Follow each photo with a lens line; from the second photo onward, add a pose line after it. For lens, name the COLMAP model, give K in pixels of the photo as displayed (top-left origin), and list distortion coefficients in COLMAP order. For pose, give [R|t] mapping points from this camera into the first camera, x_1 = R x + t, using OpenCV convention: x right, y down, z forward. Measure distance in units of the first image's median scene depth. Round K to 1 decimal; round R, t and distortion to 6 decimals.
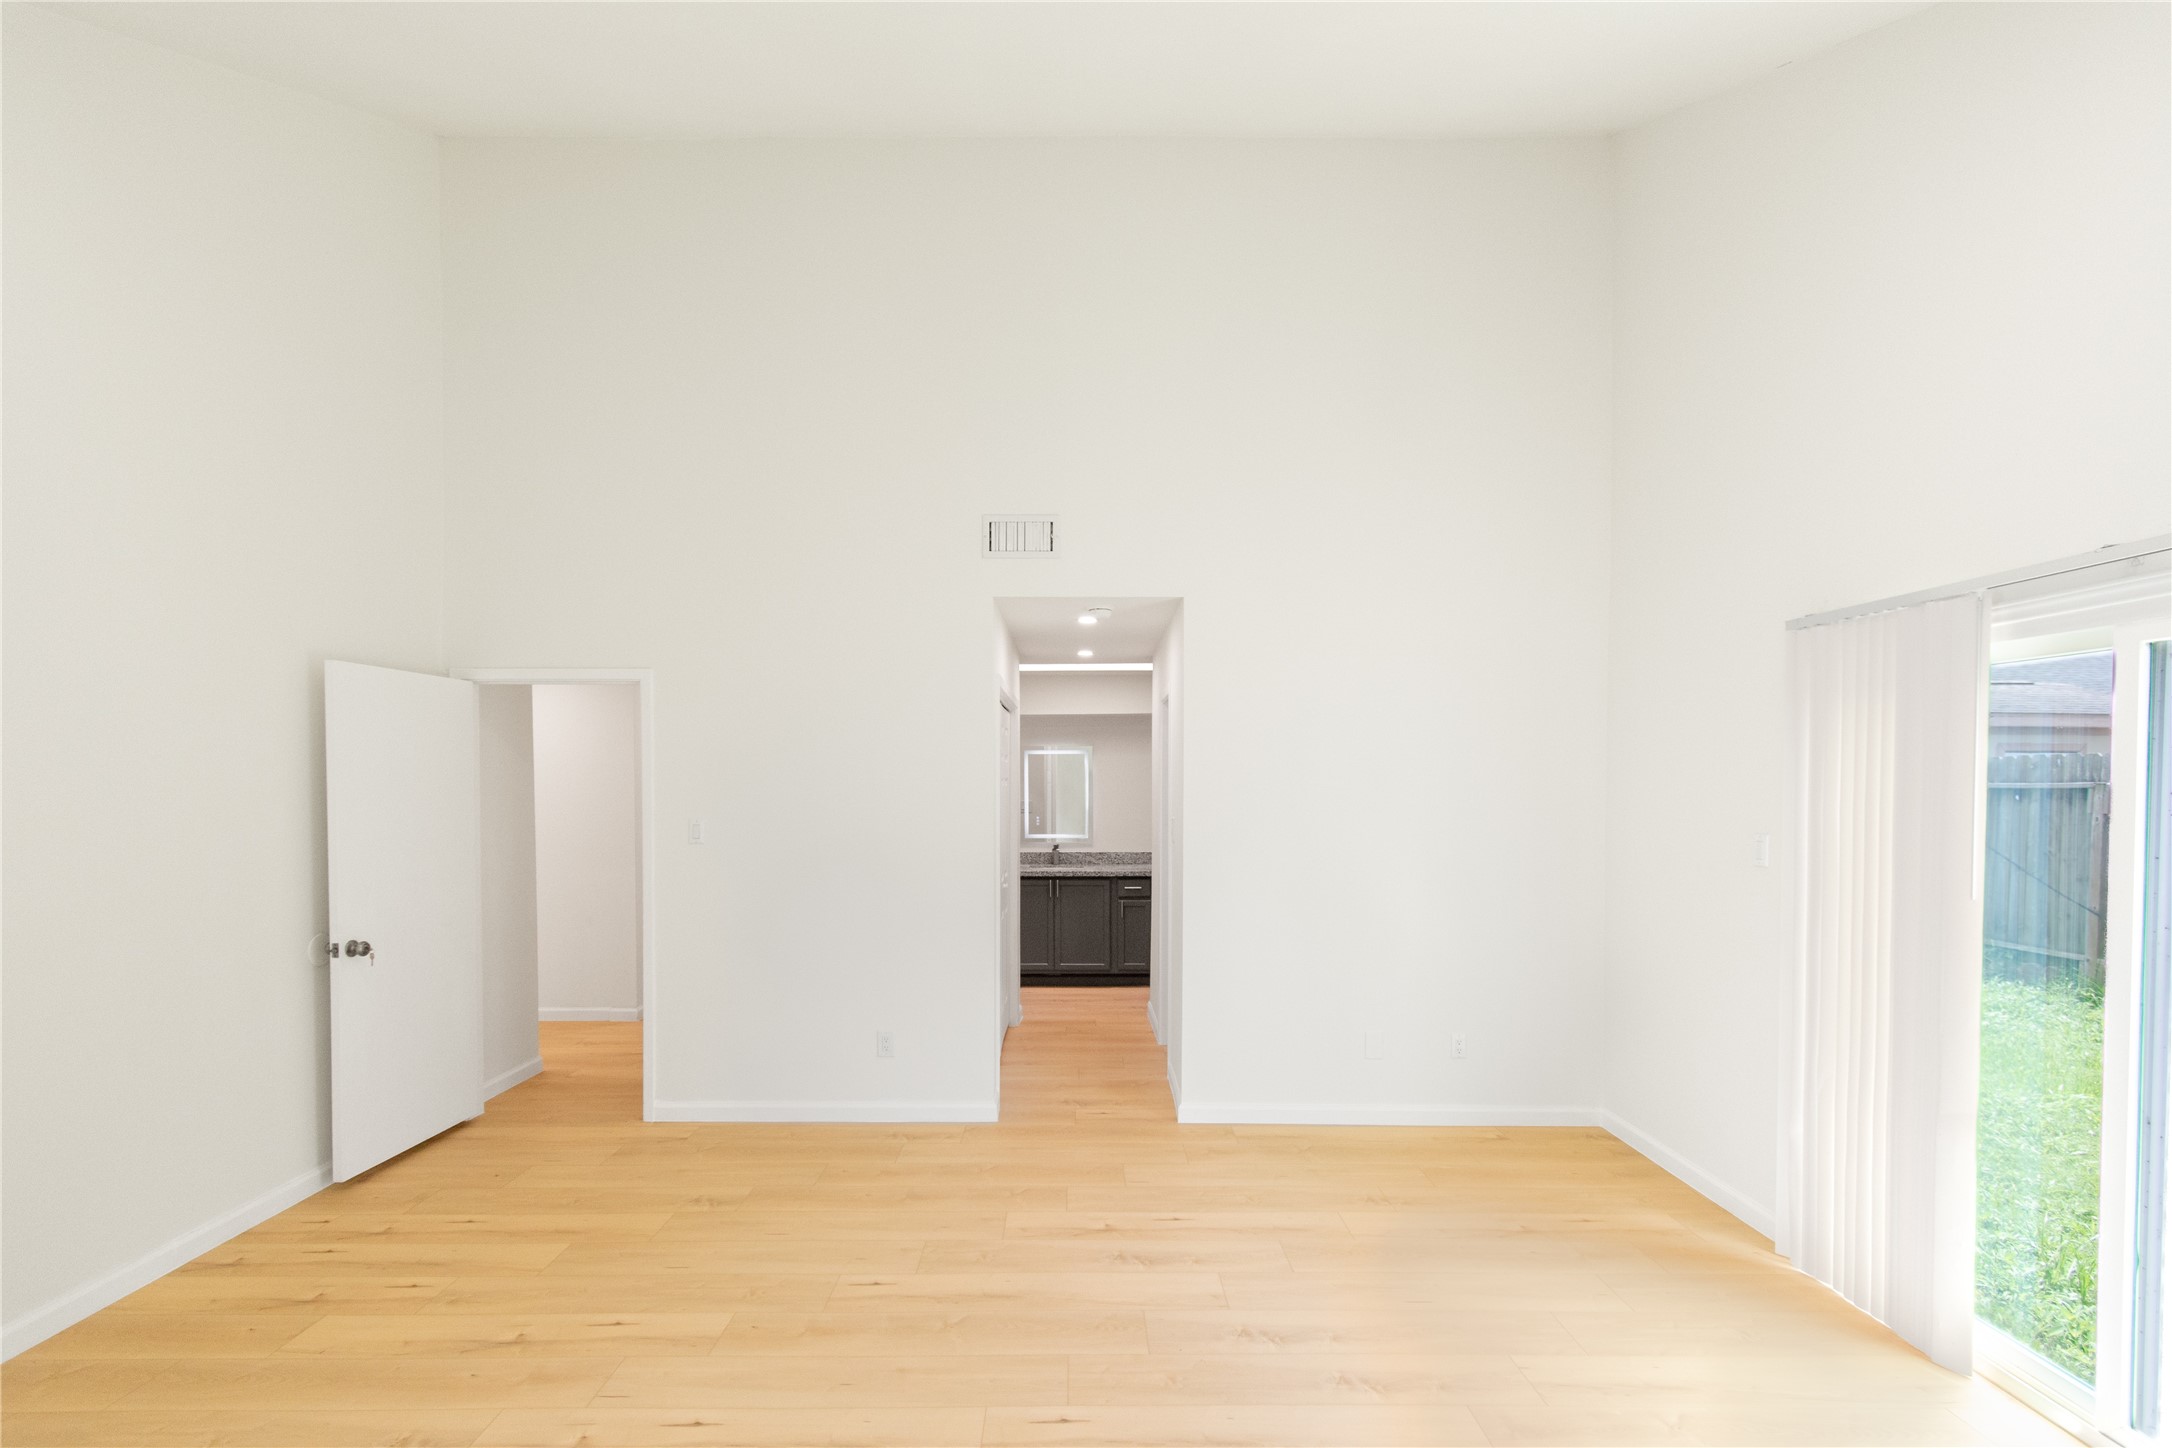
lens RADIAL K [[1009.2, 0, 1080.8], [0, 1009.2, 807.5], [0, 0, 1]] dist [-0.000107, -0.000142]
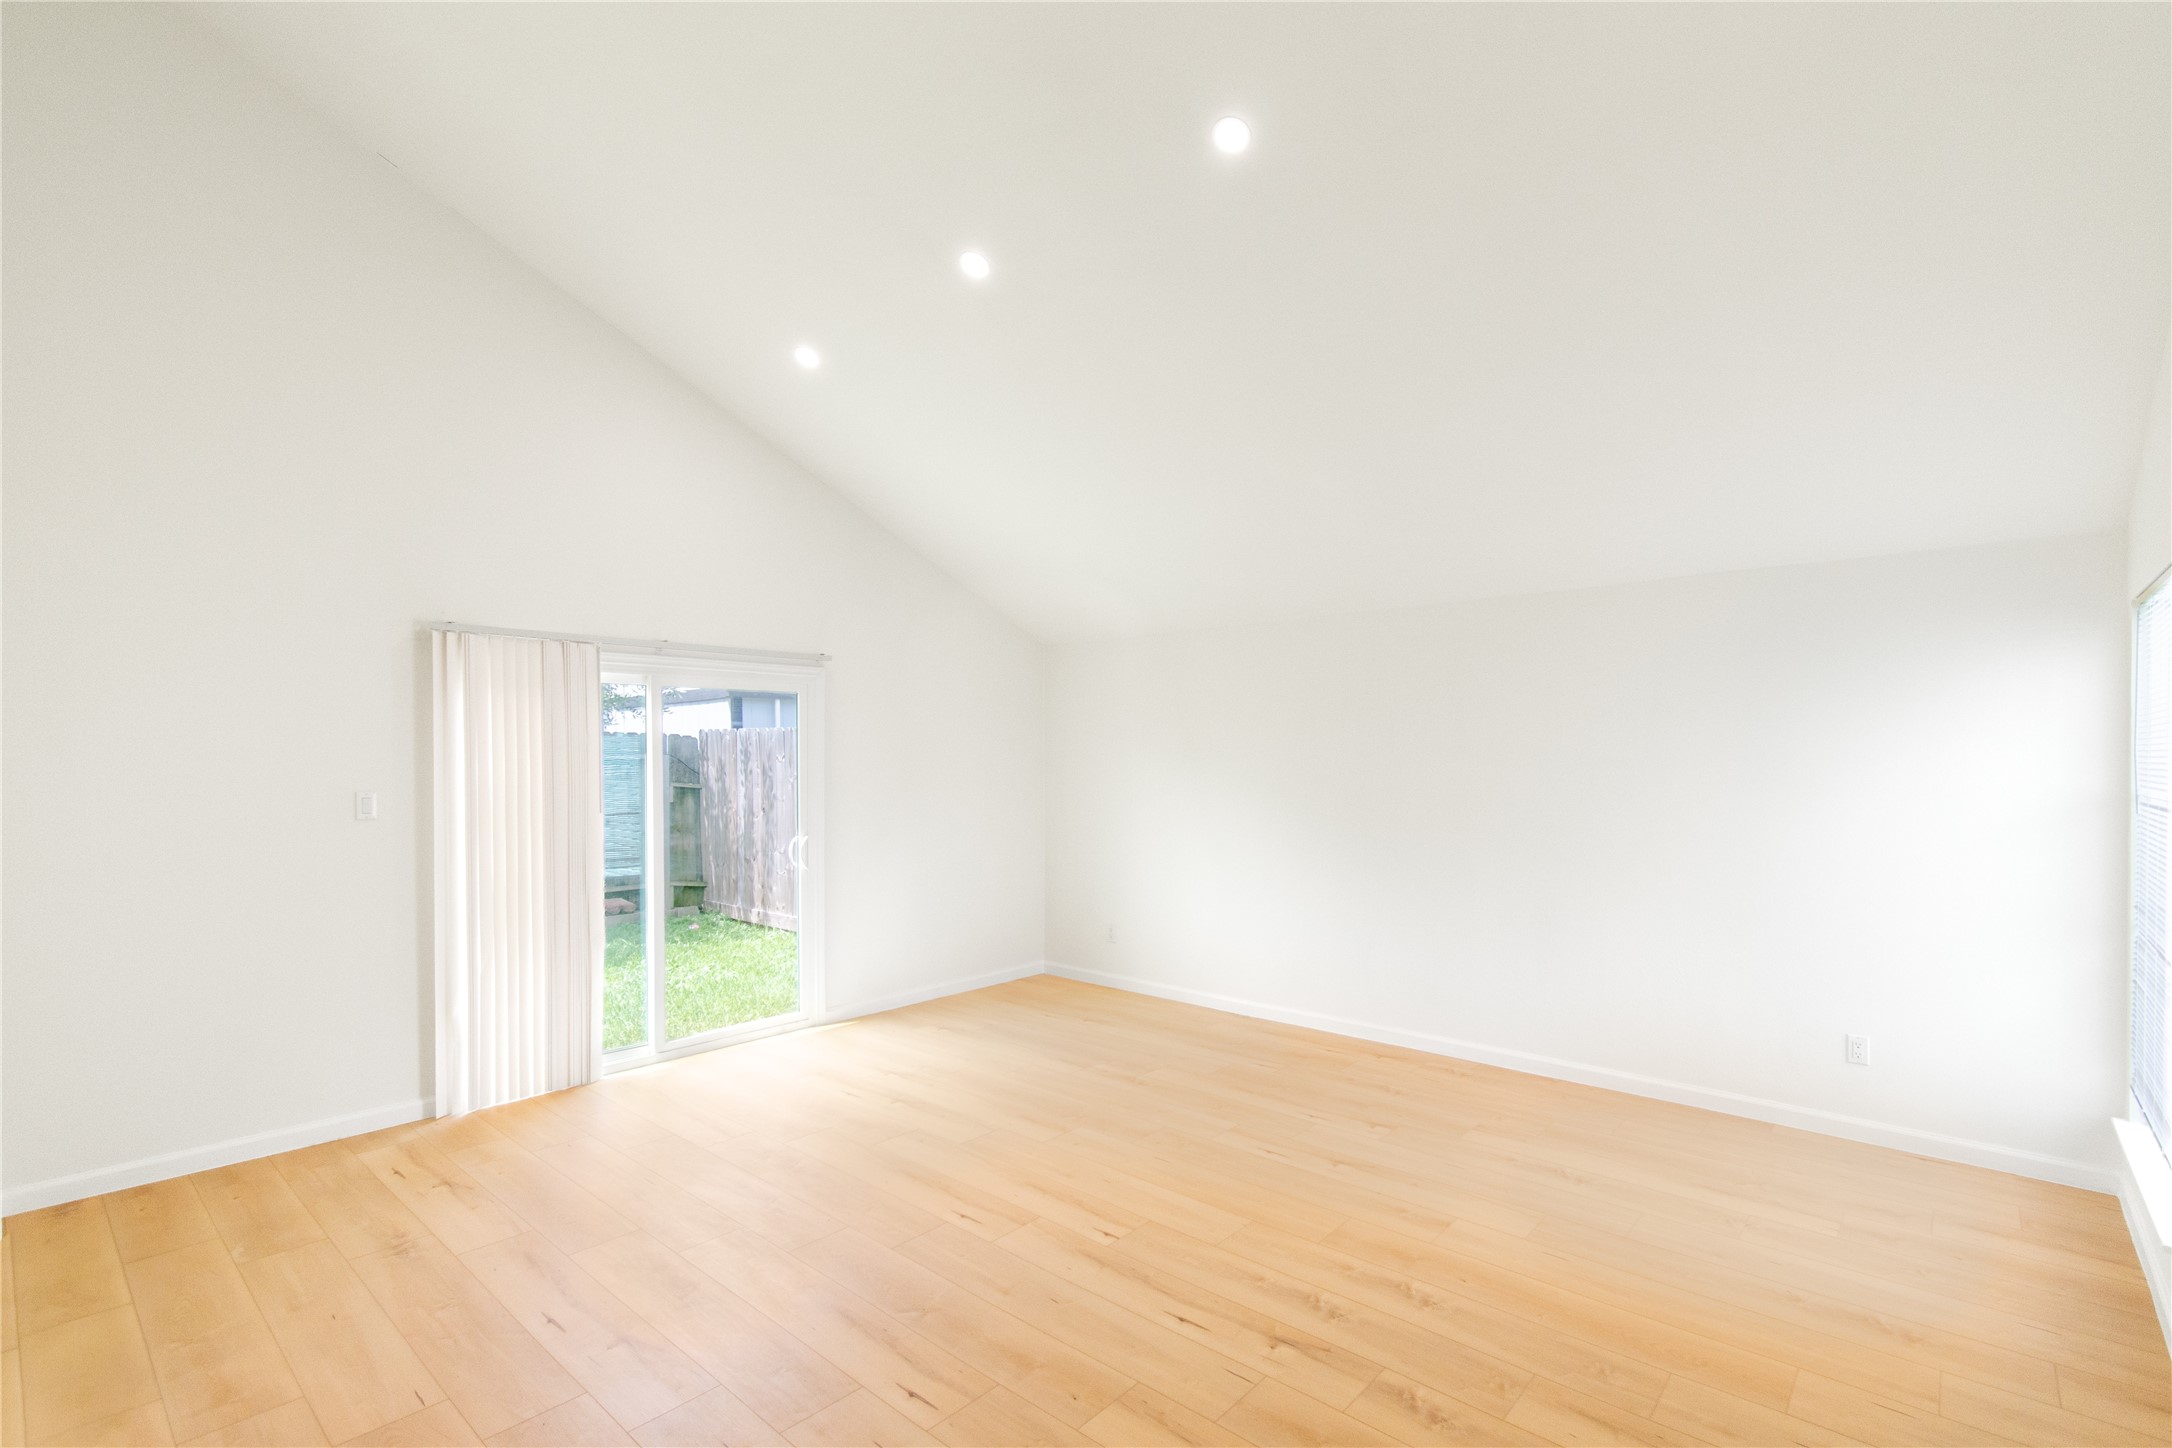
lens RADIAL K [[968.9, 0, 1092.0], [0, 968.9, 748.5], [0, 0, 1]] dist [0.000583, -0.000389]
pose [[-0.744263, 0.003829, 0.667876, -0.861841], [0.019758, 0.999672, 0.016286, -0.032700], [-0.667595, 0.025317, -0.744094, 1.556677]]
